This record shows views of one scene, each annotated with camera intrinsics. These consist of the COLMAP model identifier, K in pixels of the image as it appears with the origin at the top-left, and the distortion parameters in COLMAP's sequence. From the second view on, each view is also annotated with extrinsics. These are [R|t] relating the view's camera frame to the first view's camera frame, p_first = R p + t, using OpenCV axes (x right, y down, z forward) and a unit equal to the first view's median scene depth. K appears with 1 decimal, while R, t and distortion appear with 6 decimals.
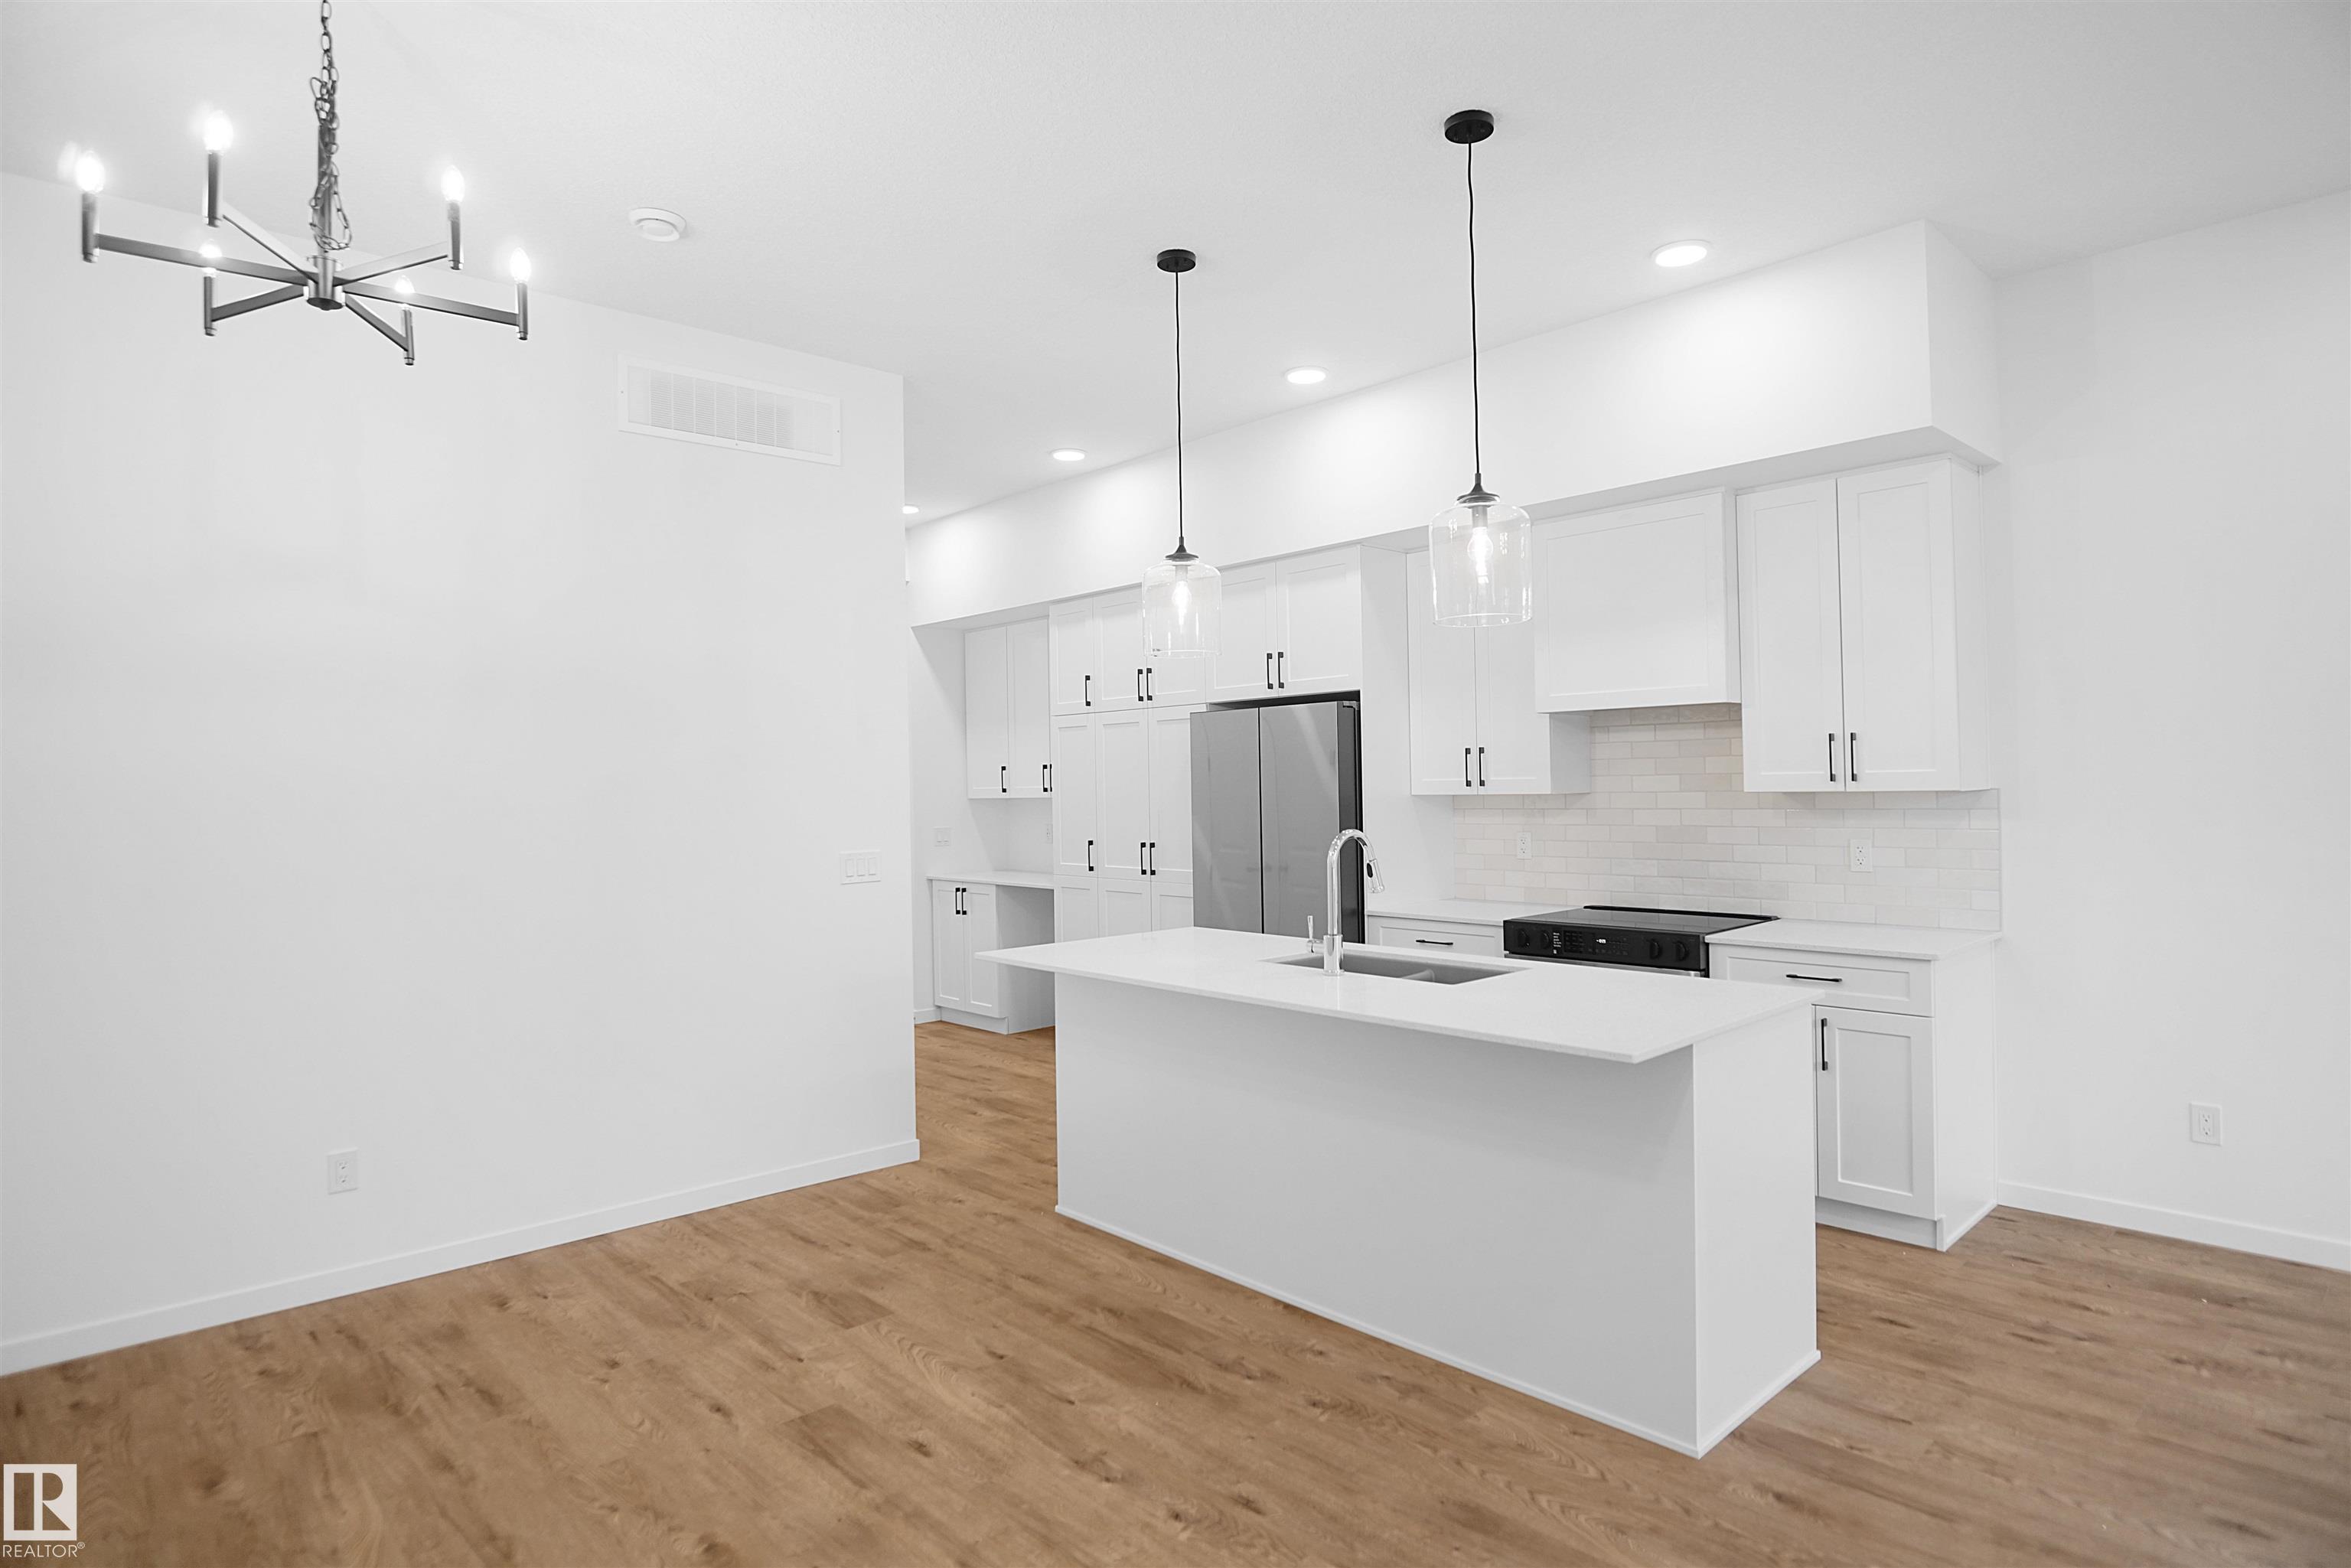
lens RADIAL K [[1266.2, 0, 1182.7], [0, 1266.2, 782.8], [0, 0, 1]] dist [-0.028656, 0.002776]
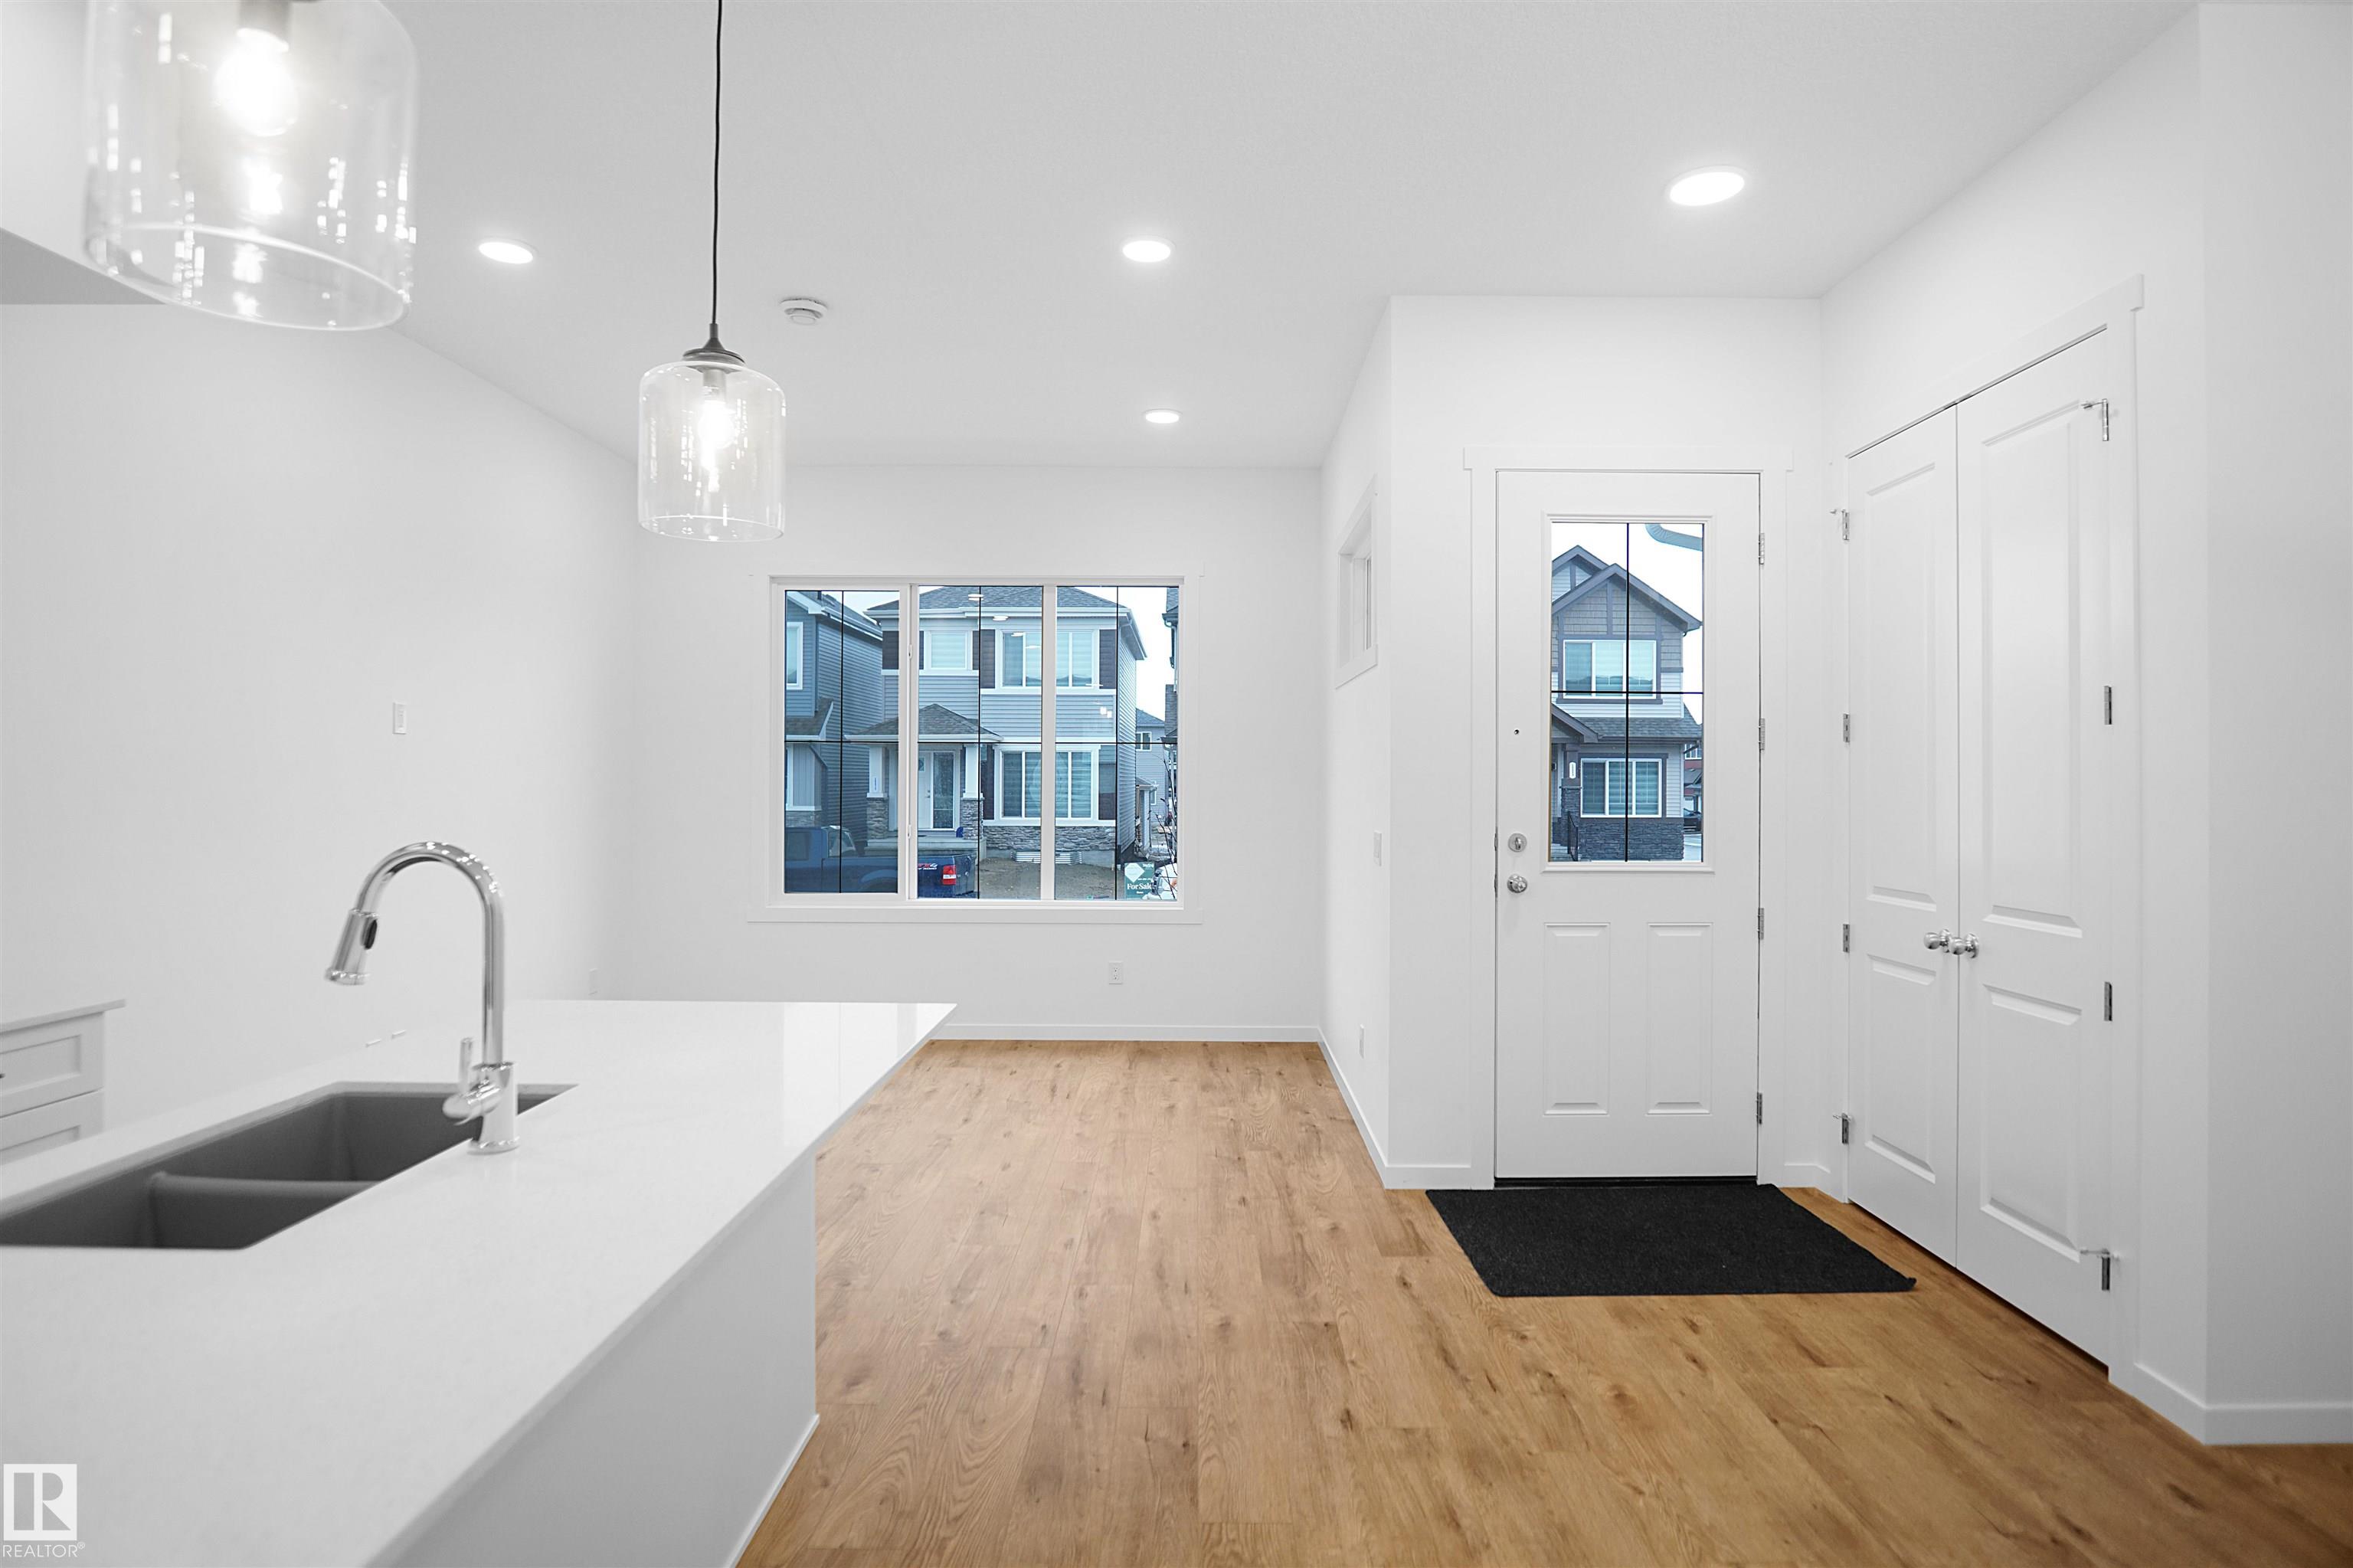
lens RADIAL K [[1267.4, 0, 1183.7], [0, 1267.4, 782.8], [0, 0, 1]] dist [-0.028656, 0.002776]
pose [[-0.725674, 0.014131, 0.687894, -0.343104], [0.007513, 0.999892, -0.012615, 0.020862], [-0.687998, -0.003986, -0.725702, 1.024490]]
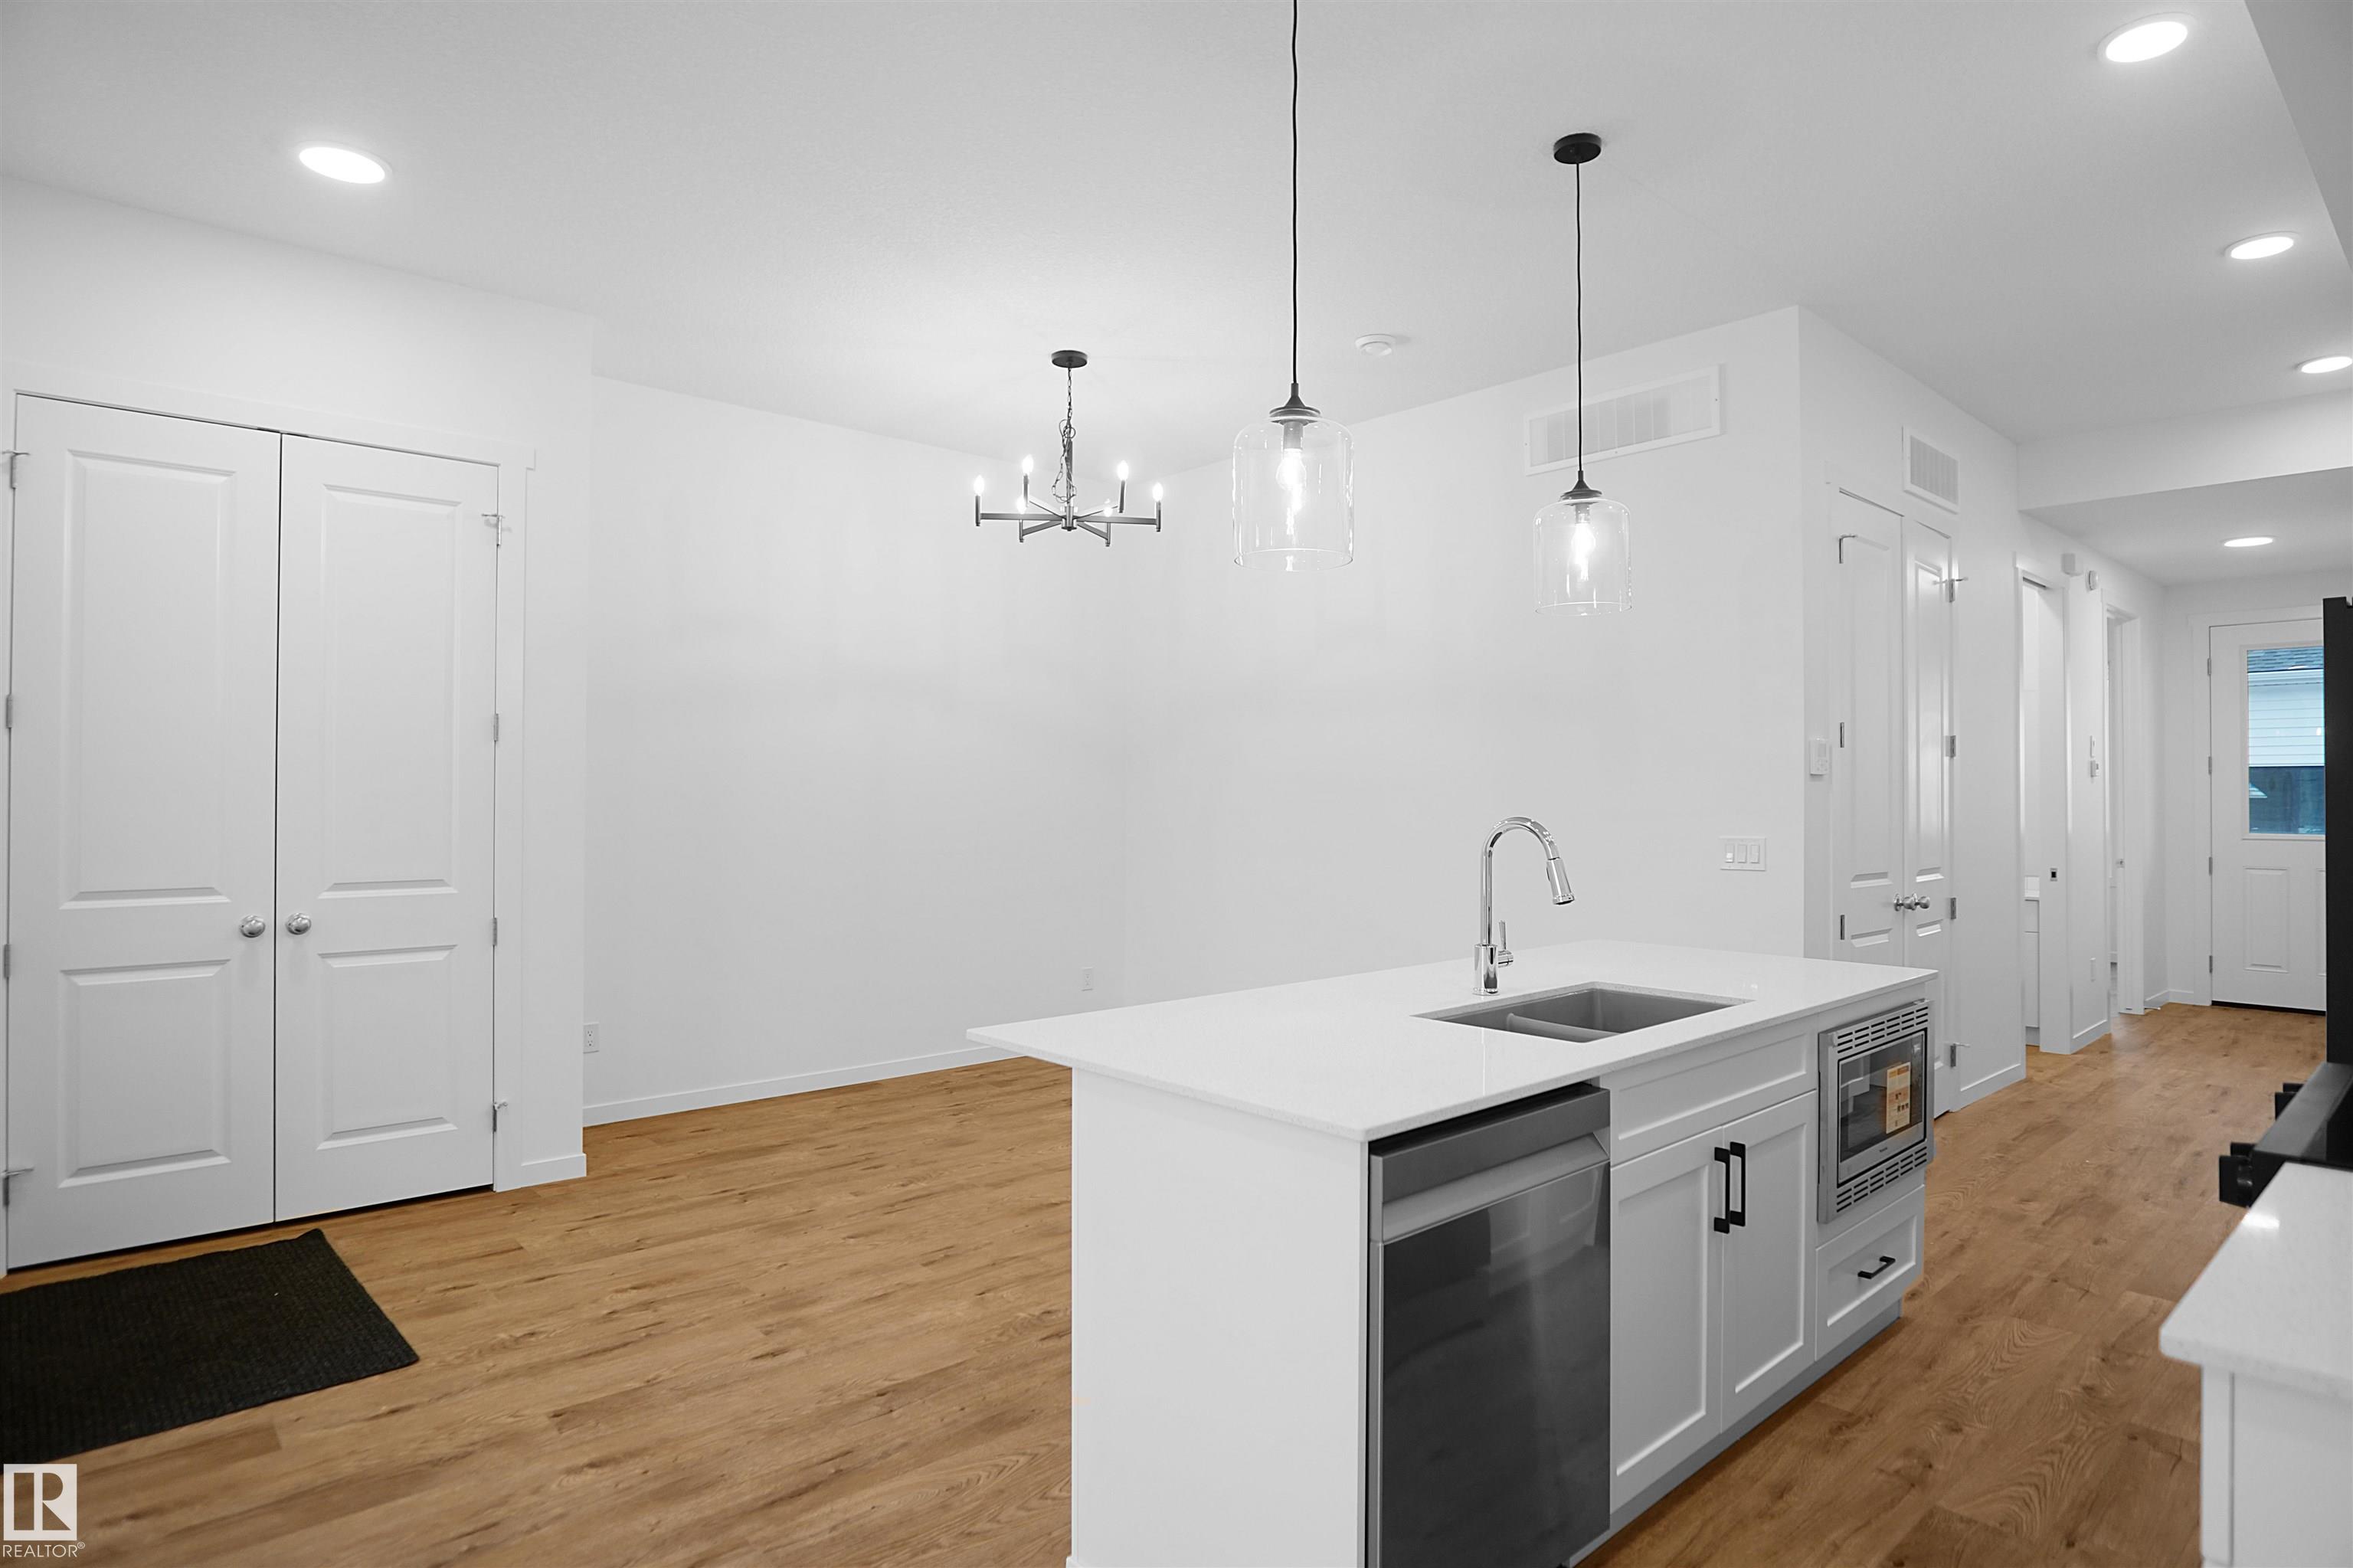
lens RADIAL K [[1267.4, 0, 1183.7], [0, 1267.4, 782.8], [0, 0, 1]] dist [-0.028656, 0.002776]
pose [[-0.019398, 0.007546, -0.999783, 0.827226], [-0.001026, 0.999971, 0.007567, 0.009360], [0.999811, 0.001173, -0.019390, 0.724927]]
